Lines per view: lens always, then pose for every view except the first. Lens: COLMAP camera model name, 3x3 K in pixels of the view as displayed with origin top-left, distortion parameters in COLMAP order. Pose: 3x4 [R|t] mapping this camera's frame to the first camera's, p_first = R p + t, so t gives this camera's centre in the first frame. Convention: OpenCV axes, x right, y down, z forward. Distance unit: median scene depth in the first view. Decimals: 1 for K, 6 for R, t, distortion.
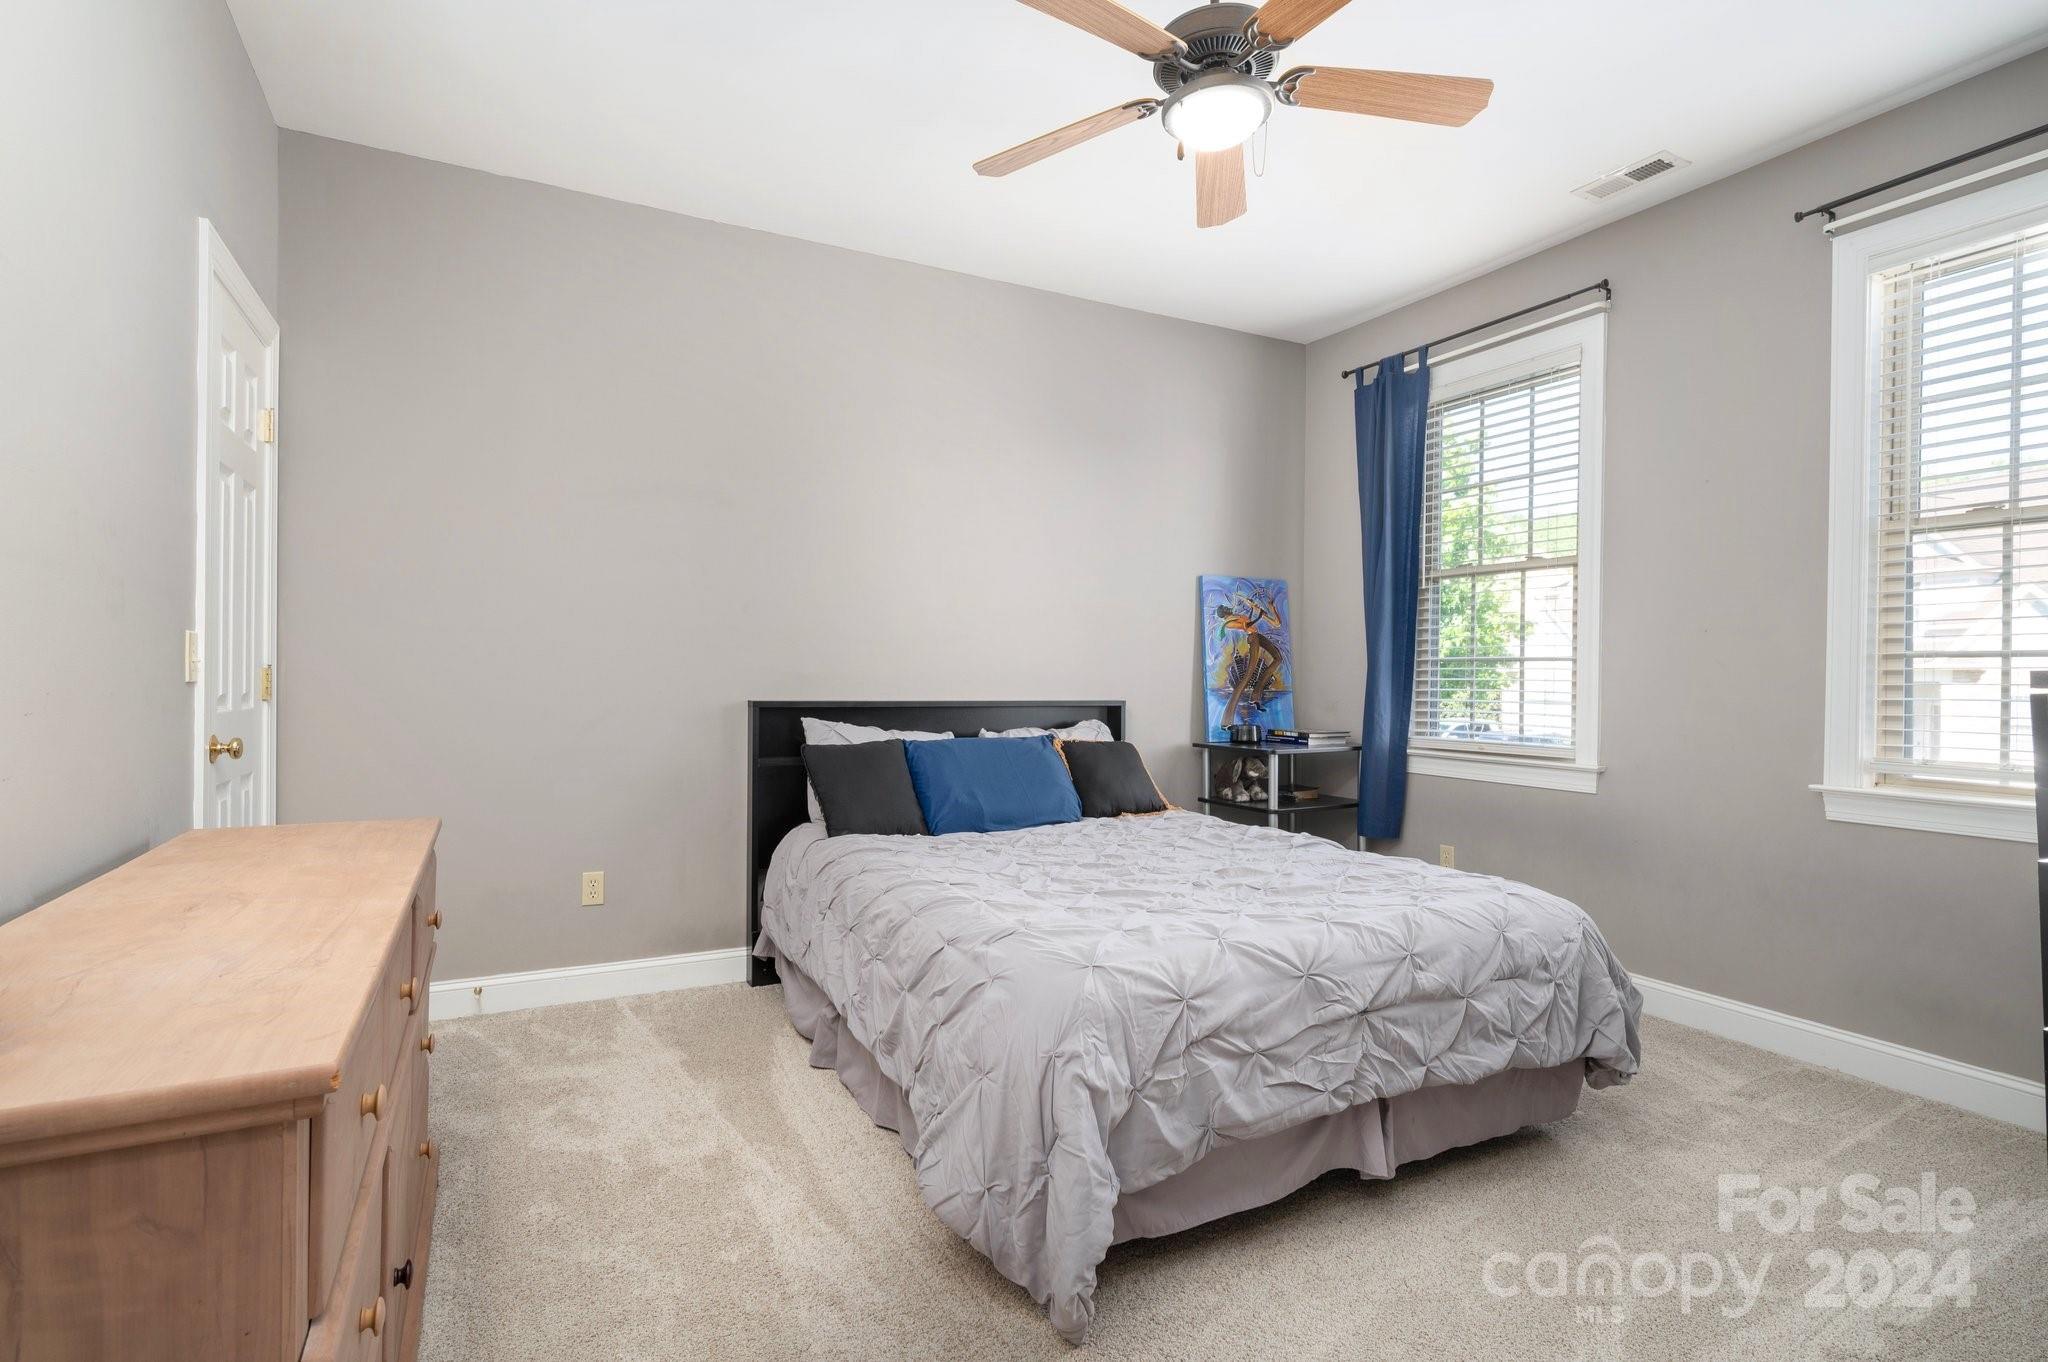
lens RADIAL K [[1000.6, 0, 1013.4], [0, 1000.6, 677.1], [0, 0, 1]] dist [-0.007943, -0.000180]
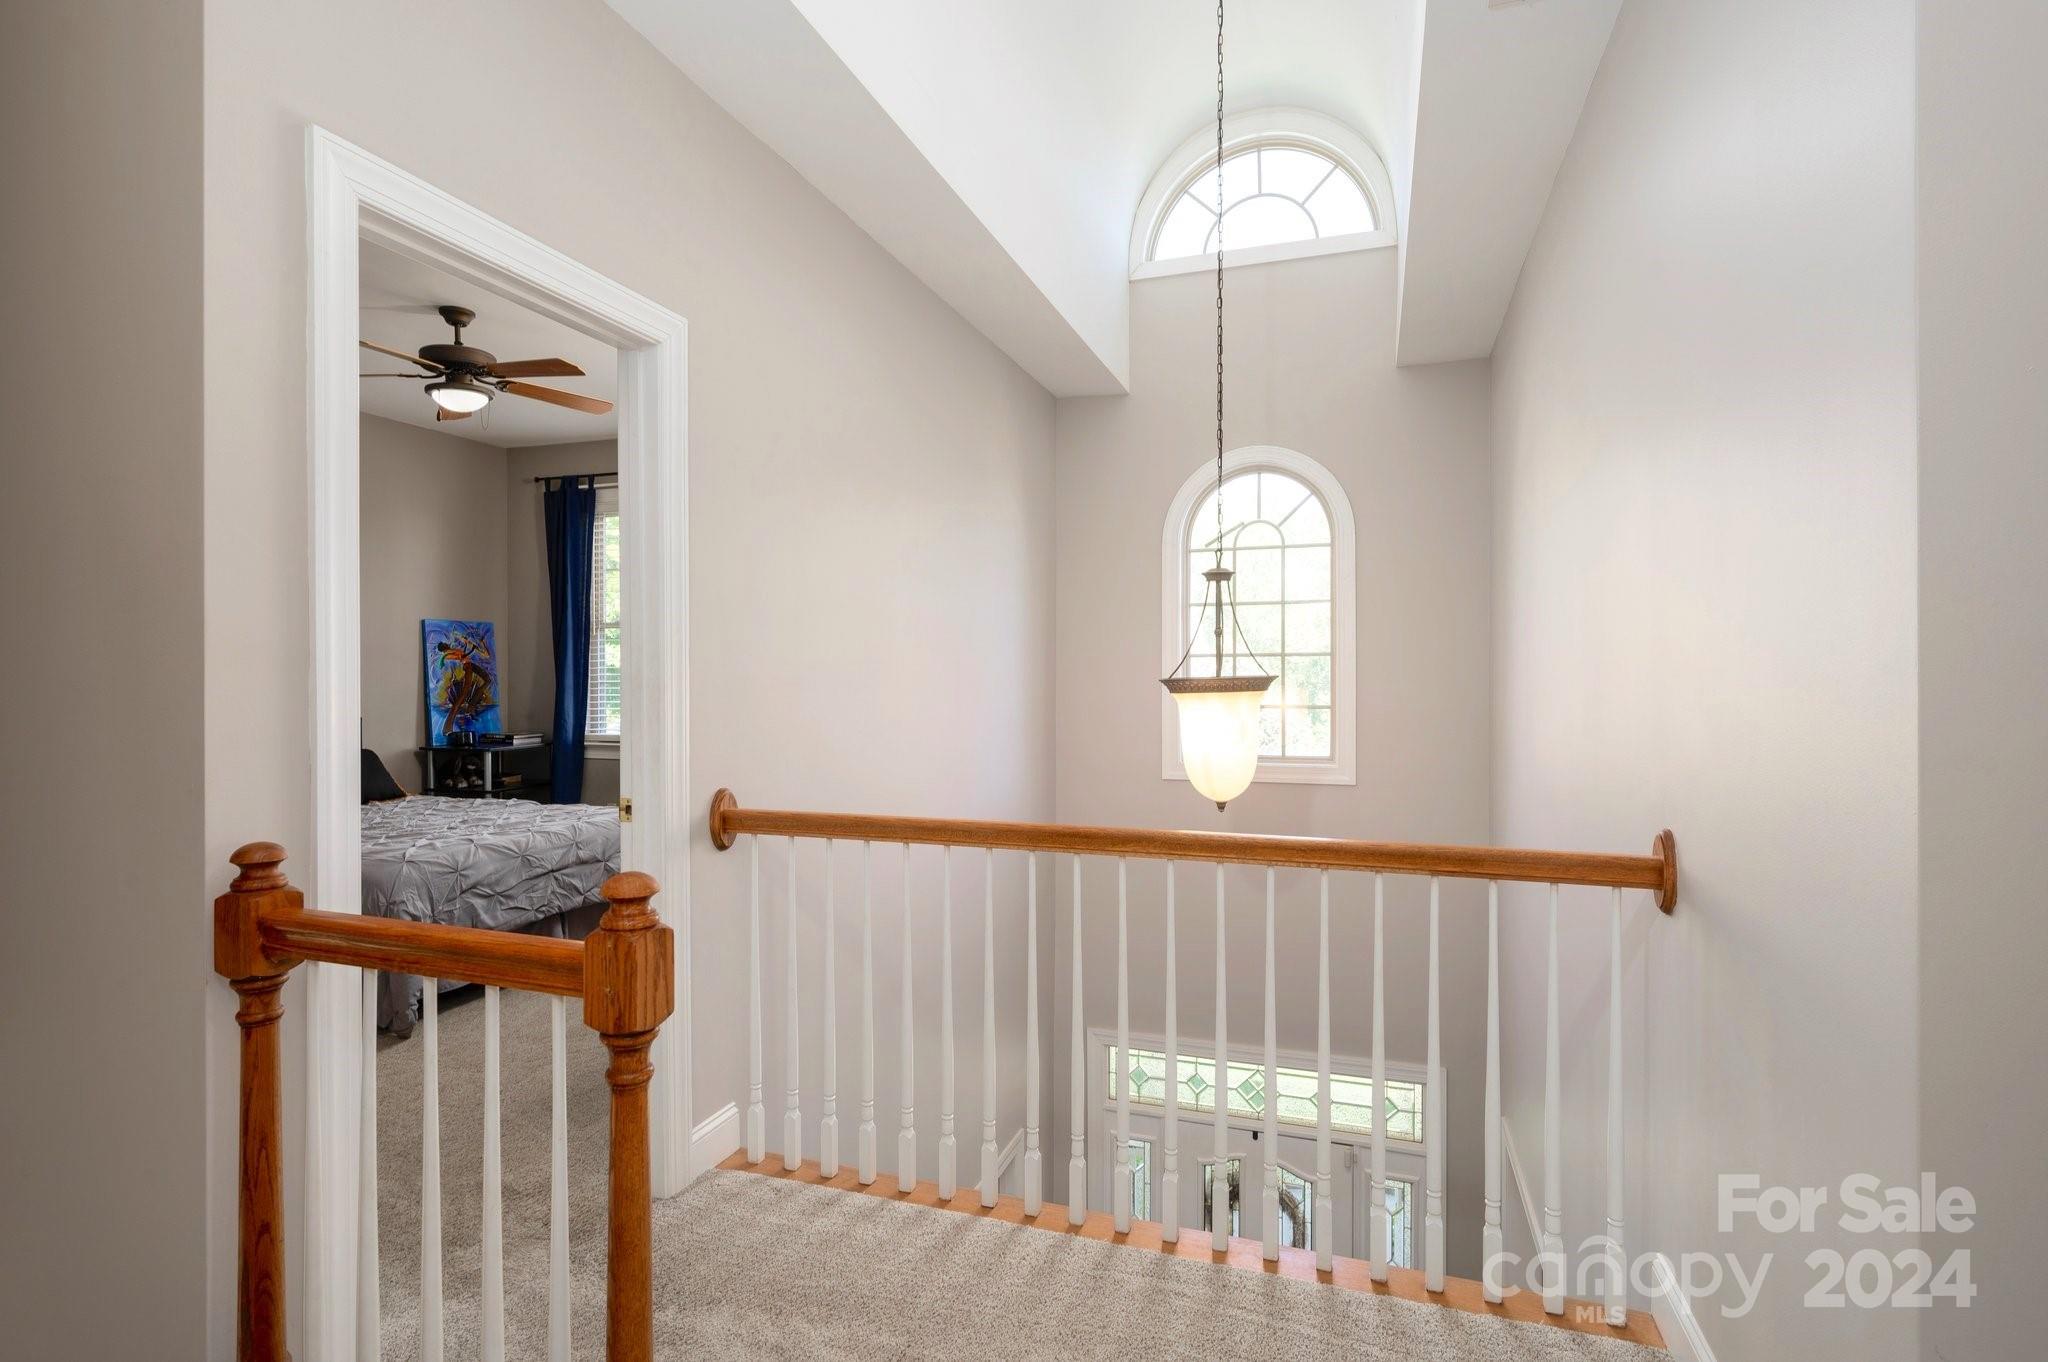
lens RADIAL K [[1000.6, 0, 1011.7], [0, 1000.6, 672.7], [0, 0, 1]] dist [-0.007943, -0.000180]
pose [[0.724450, -0.013313, 0.689199, -0.170113], [0.013515, 0.999896, 0.005109, -0.030736], [-0.689195, 0.005613, 0.724555, -0.520507]]
